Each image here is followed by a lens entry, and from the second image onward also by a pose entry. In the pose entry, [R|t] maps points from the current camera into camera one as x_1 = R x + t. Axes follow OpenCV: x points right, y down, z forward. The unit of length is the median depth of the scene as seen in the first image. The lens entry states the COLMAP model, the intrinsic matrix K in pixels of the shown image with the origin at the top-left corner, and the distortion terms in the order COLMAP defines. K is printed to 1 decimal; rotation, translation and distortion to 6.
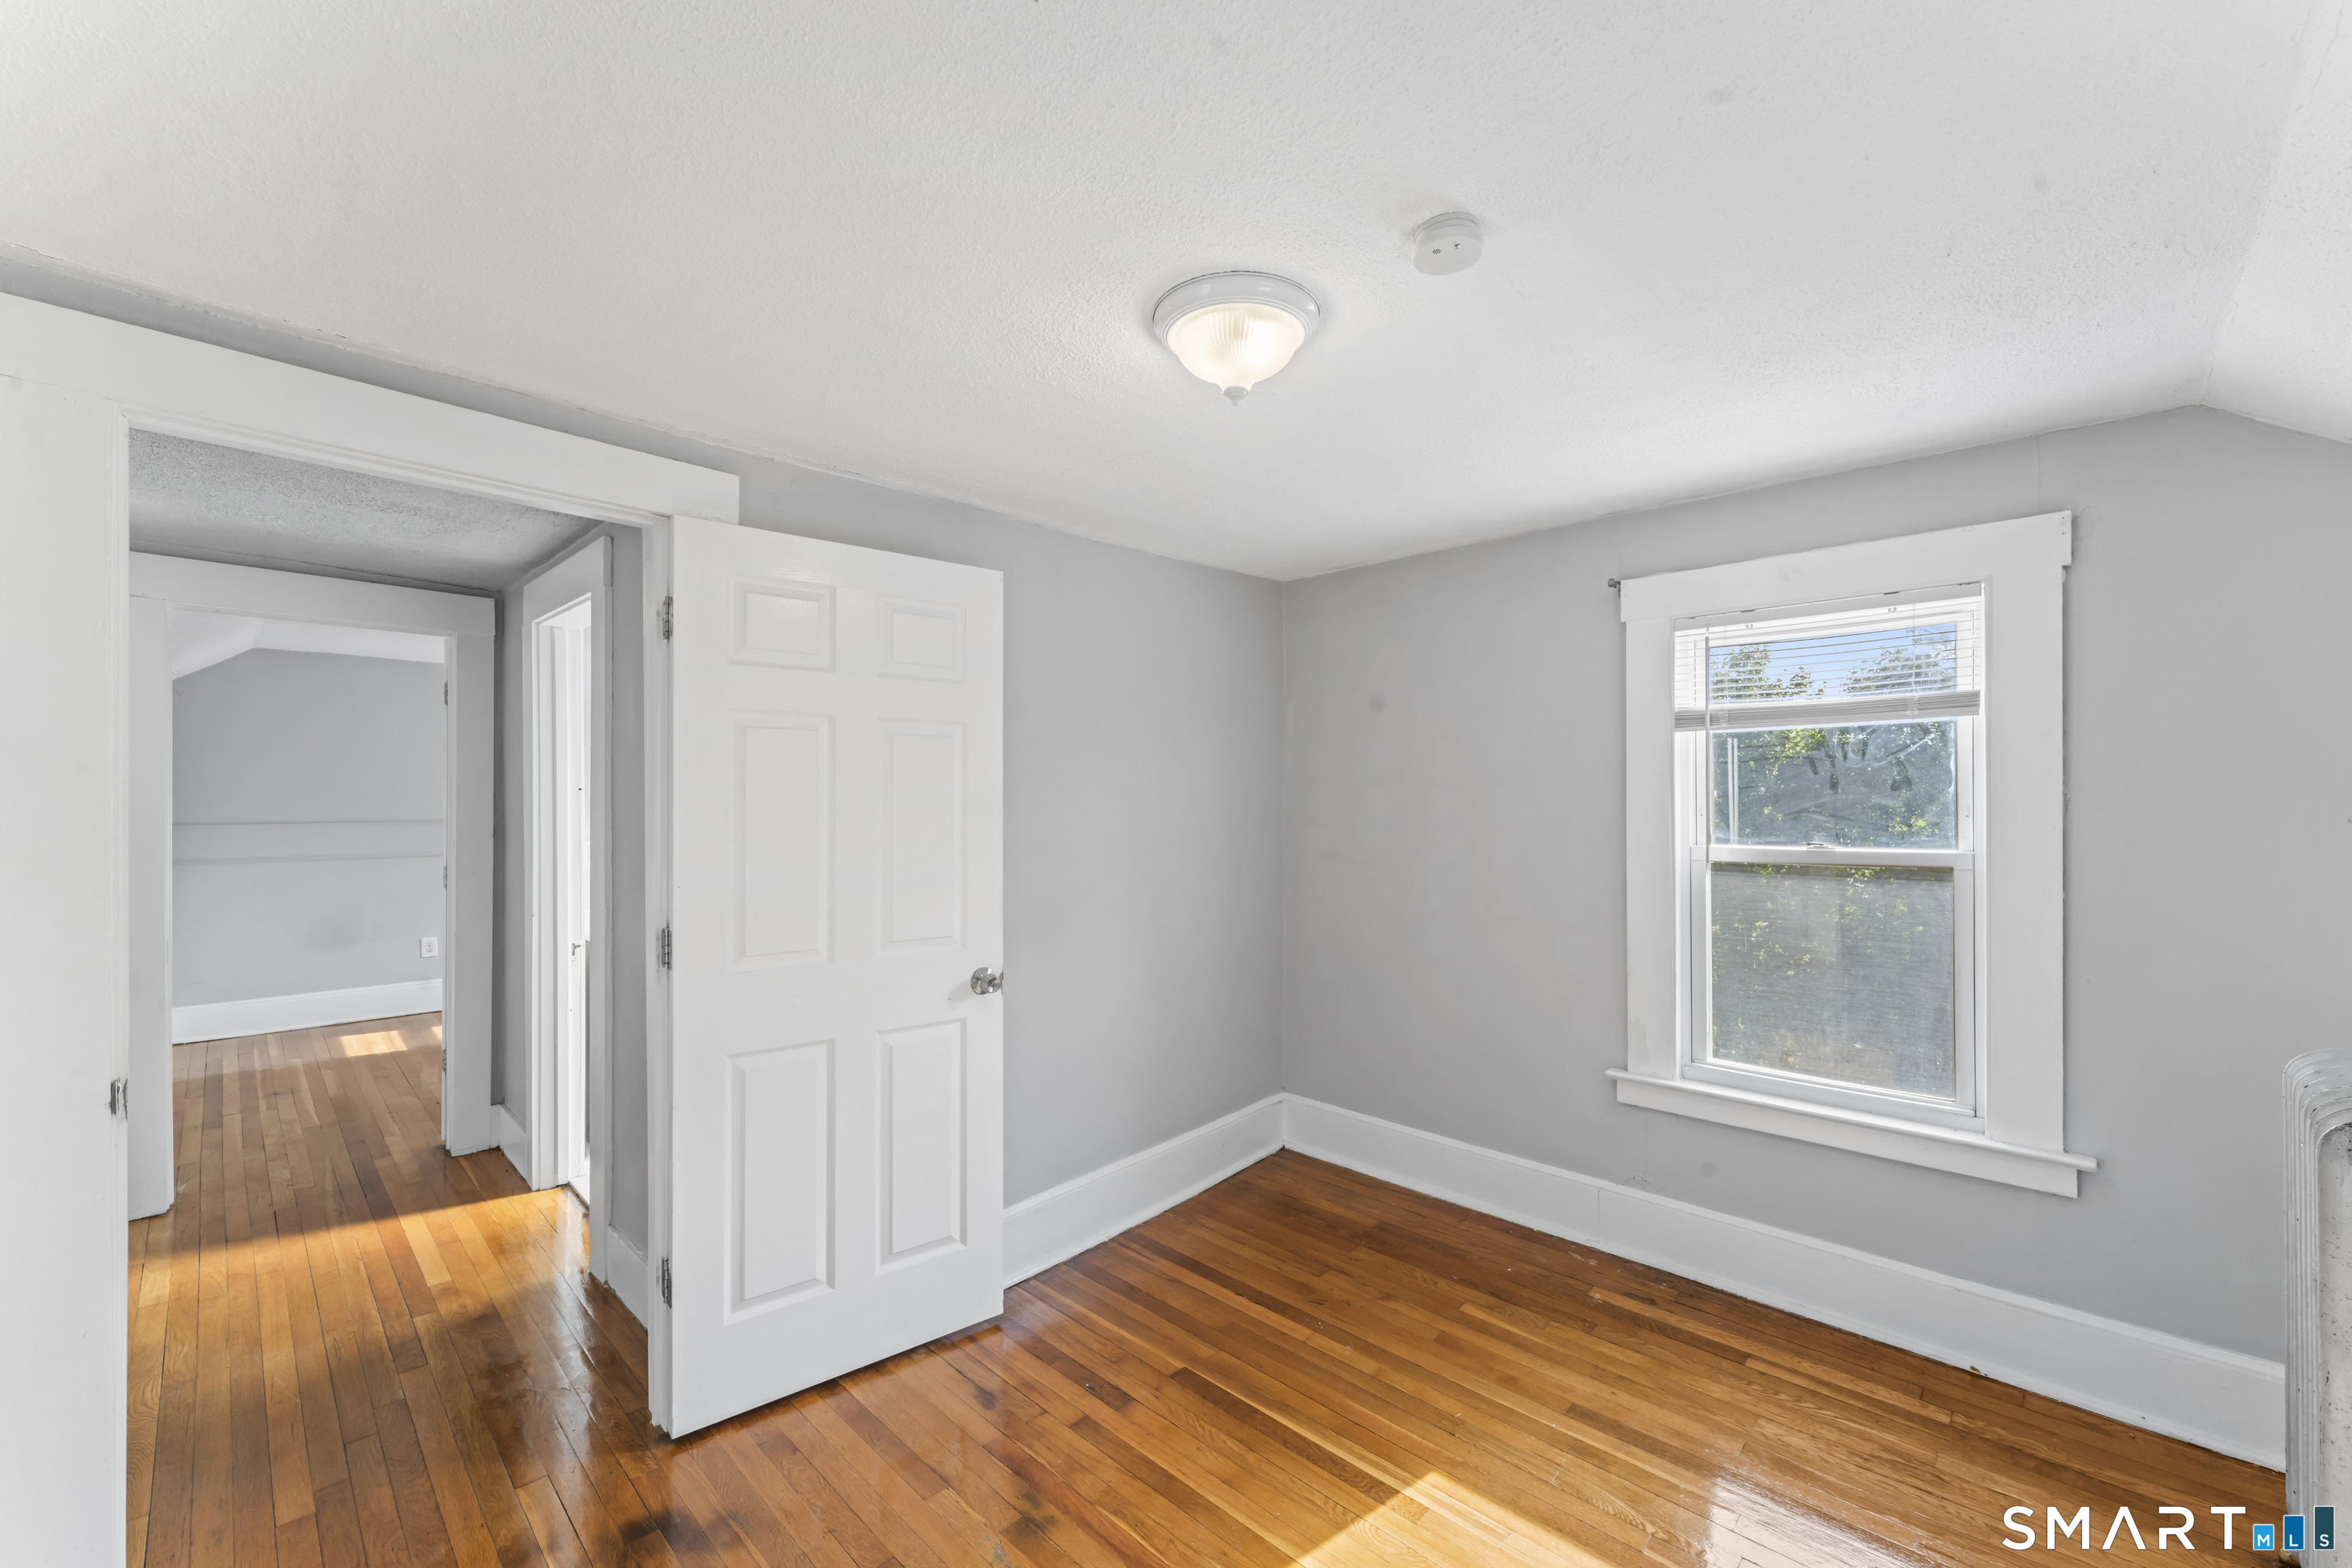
lens RADIAL K [[946.0, 0, 1182.7], [0, 946.0, 791.5], [0, 0, 1]] dist [0.000198, -0.000602]
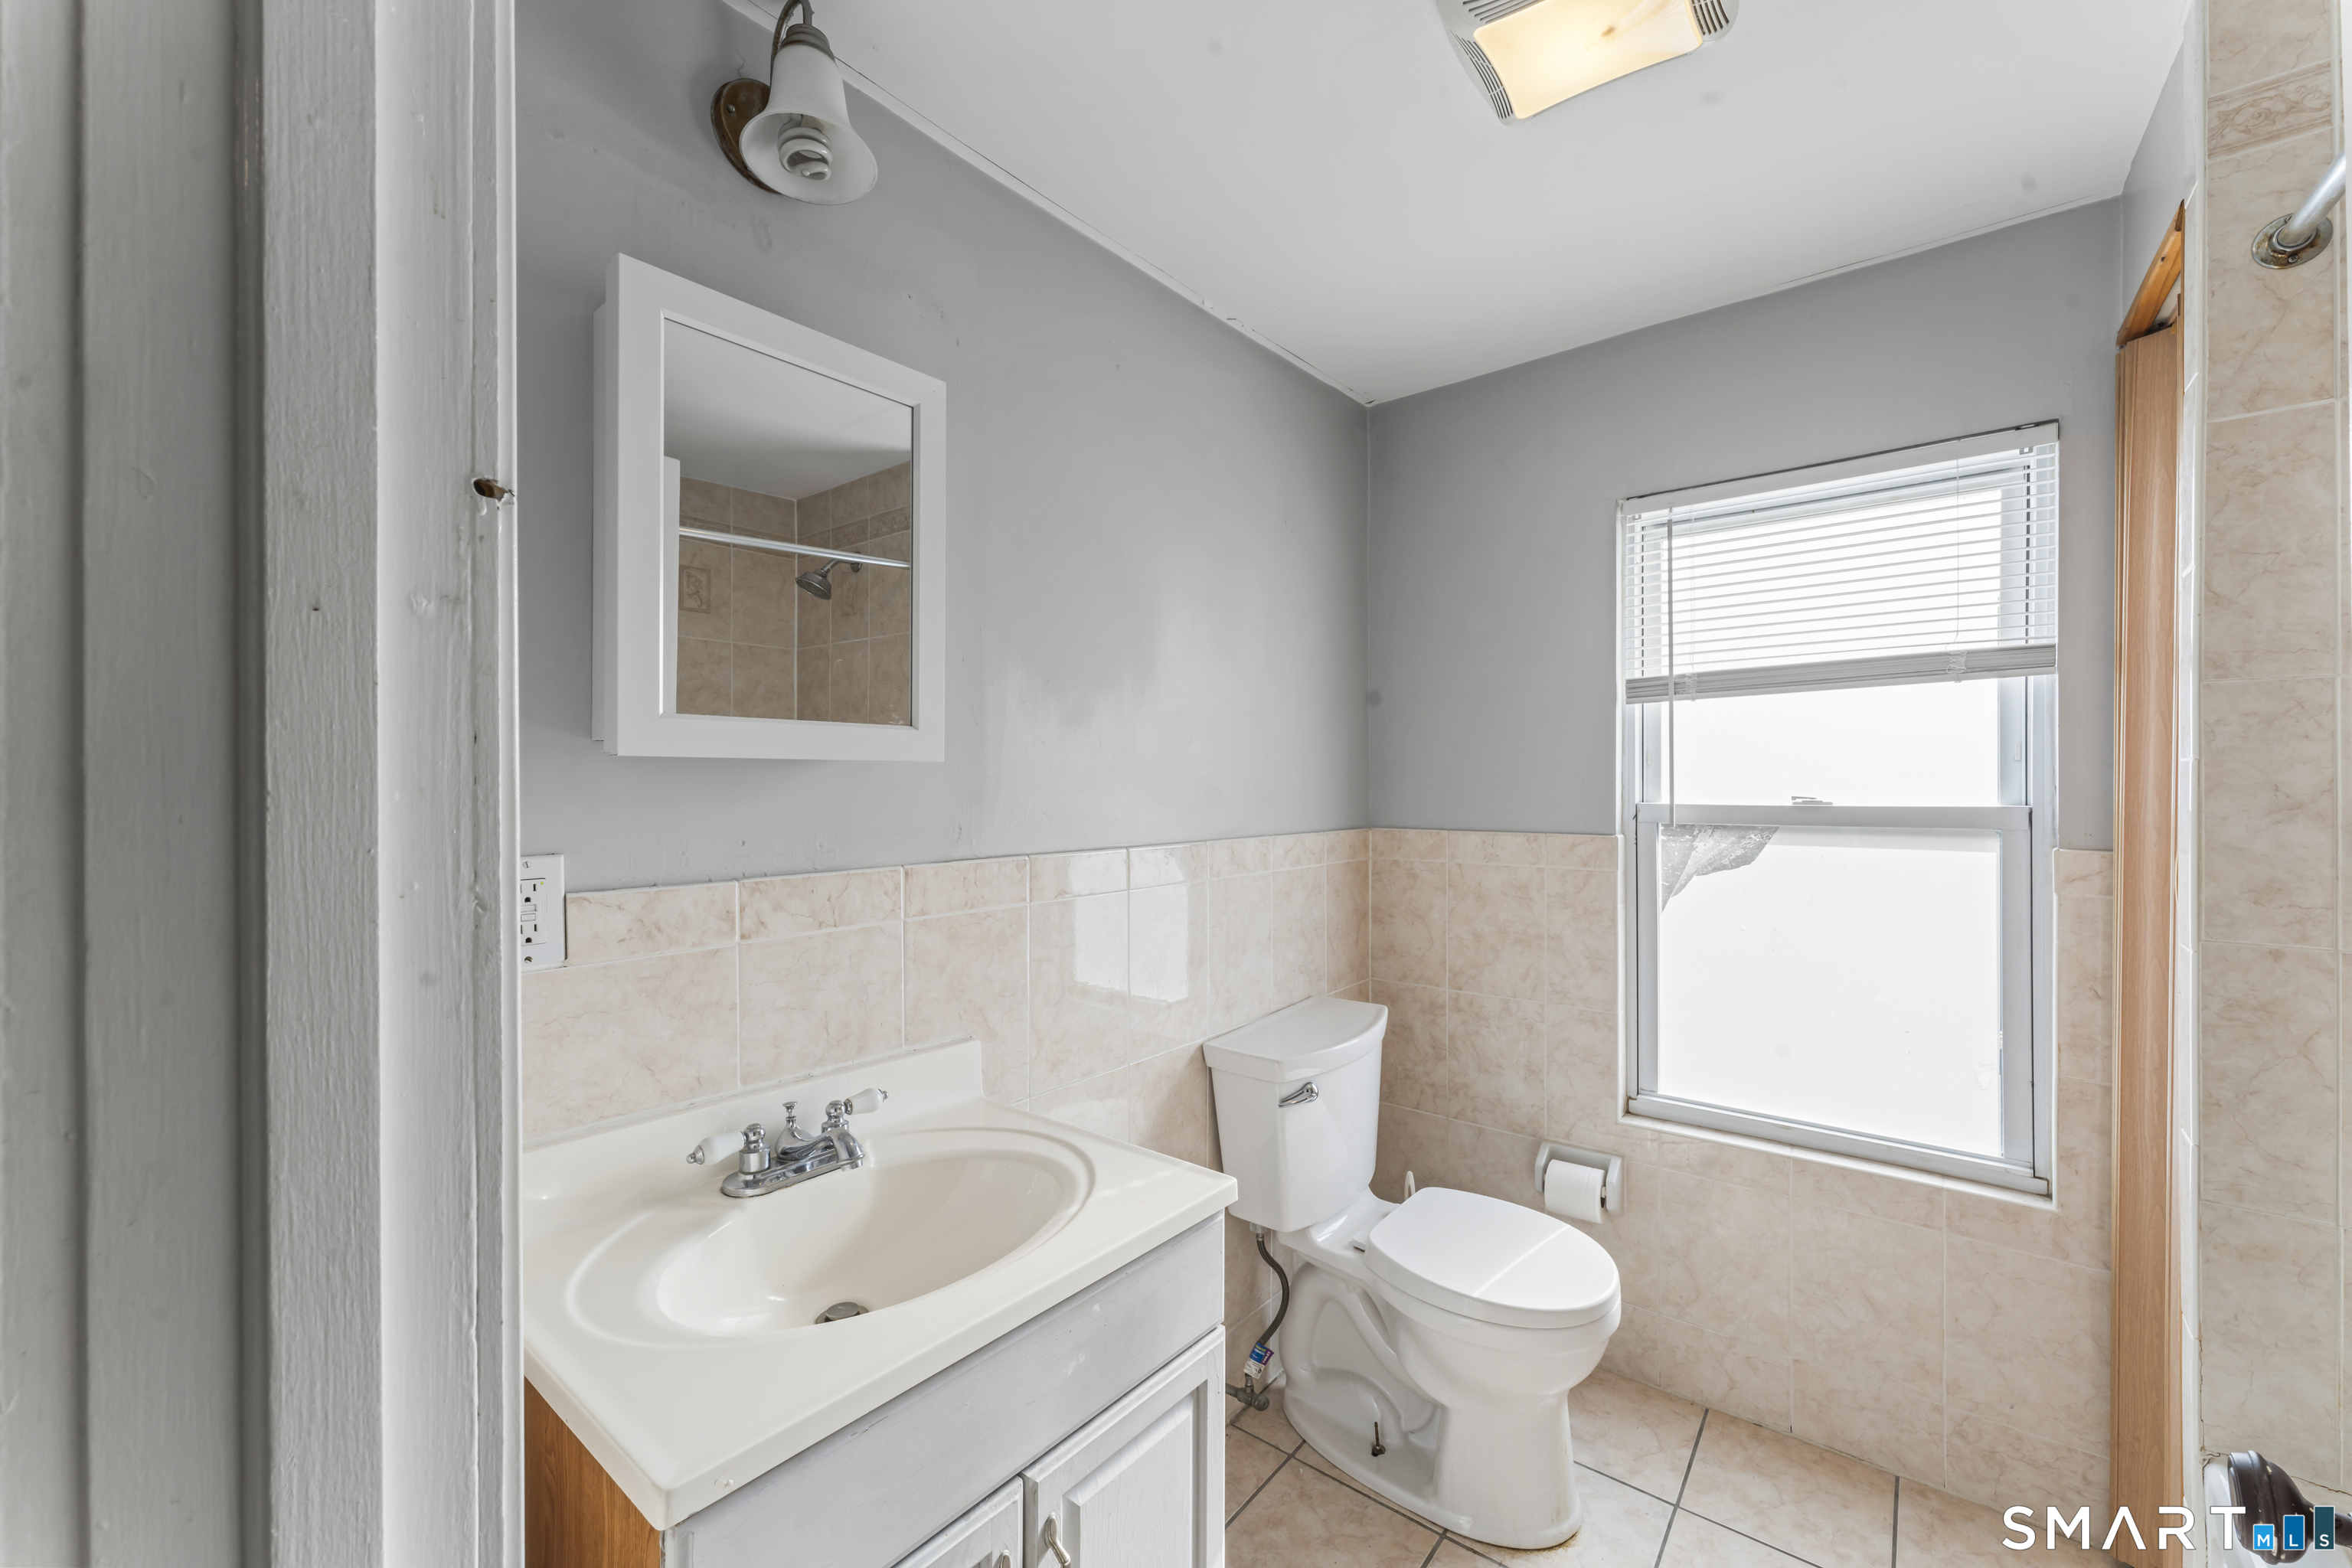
lens RADIAL K [[946.0, 0, 1175.8], [0, 946.0, 782.4], [0, 0, 1]] dist [0.000198, -0.000602]
pose [[0.996318, 0.002953, 0.085689, -0.519312], [-0.003000, 0.999995, 0.000424, 0.033880], [-0.085688, -0.000679, 0.996322, 0.810926]]
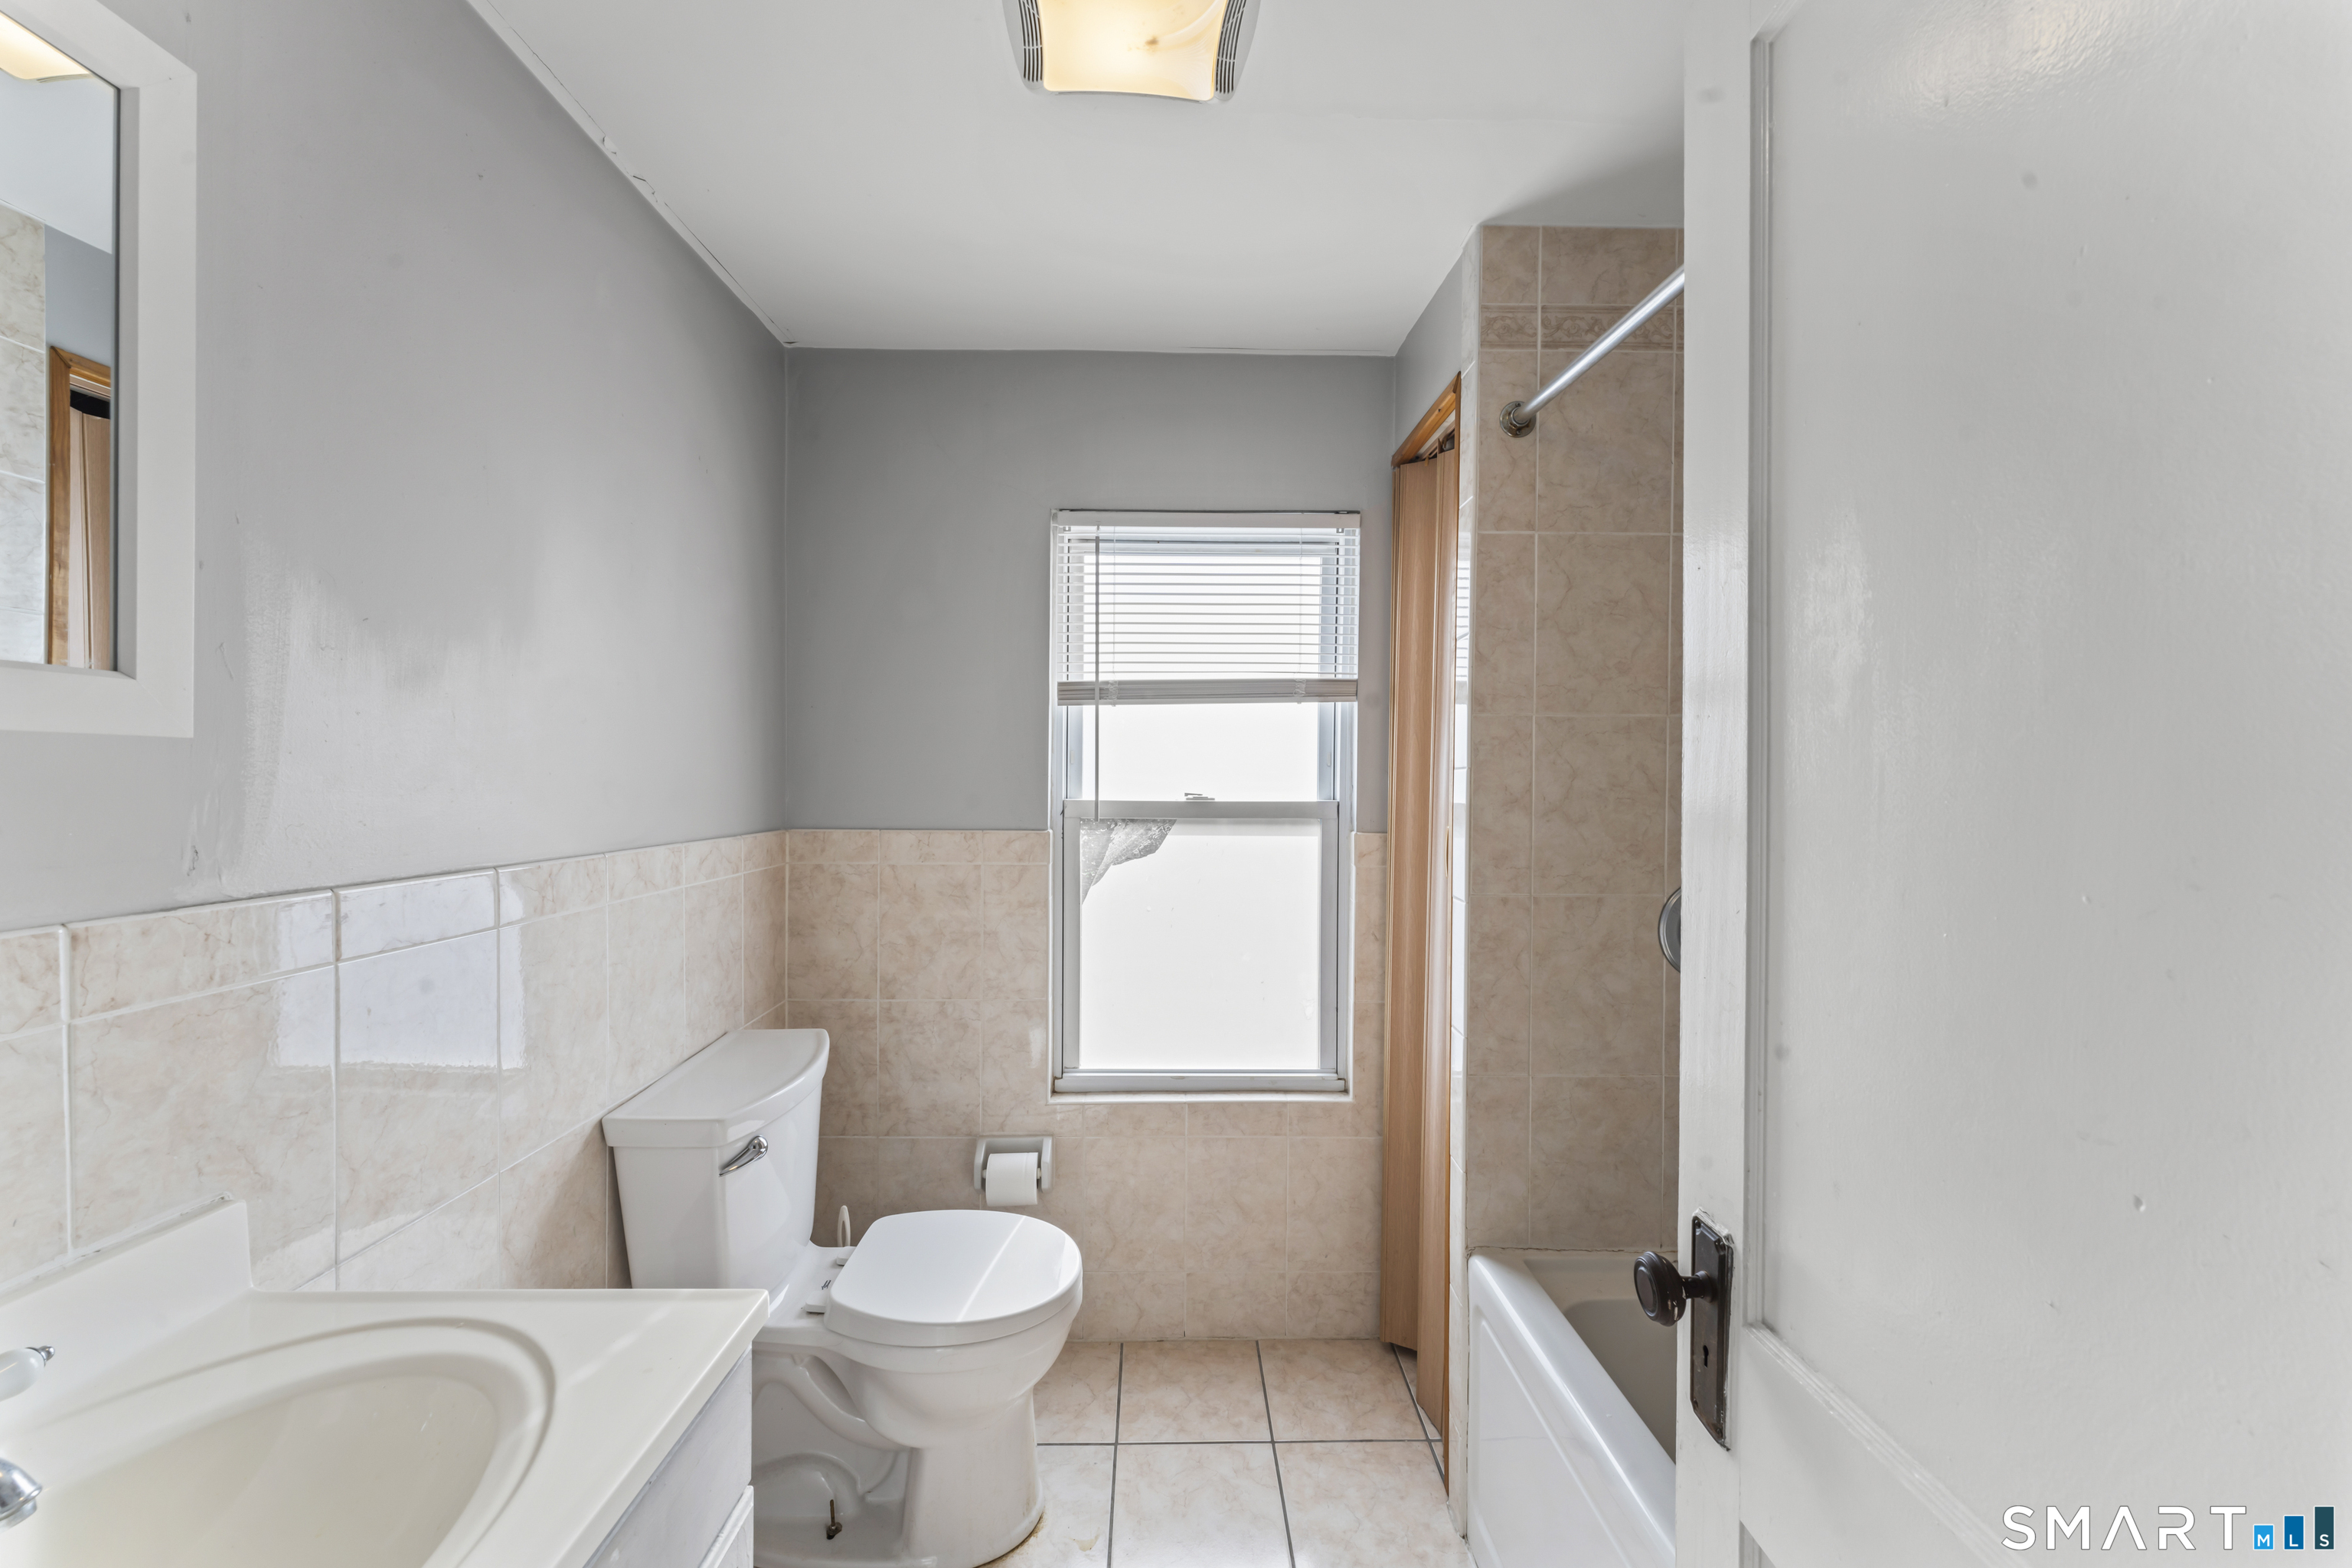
lens RADIAL K [[946.0, 0, 1178.4], [0, 946.0, 791.5], [0, 0, 1]] dist [0.000198, -0.000602]
pose [[0.704518, 0.000898, 0.709686, -0.558618], [-0.011933, 0.999873, 0.010581, 0.033458], [-0.709586, -0.015923, 0.704439, 0.862125]]
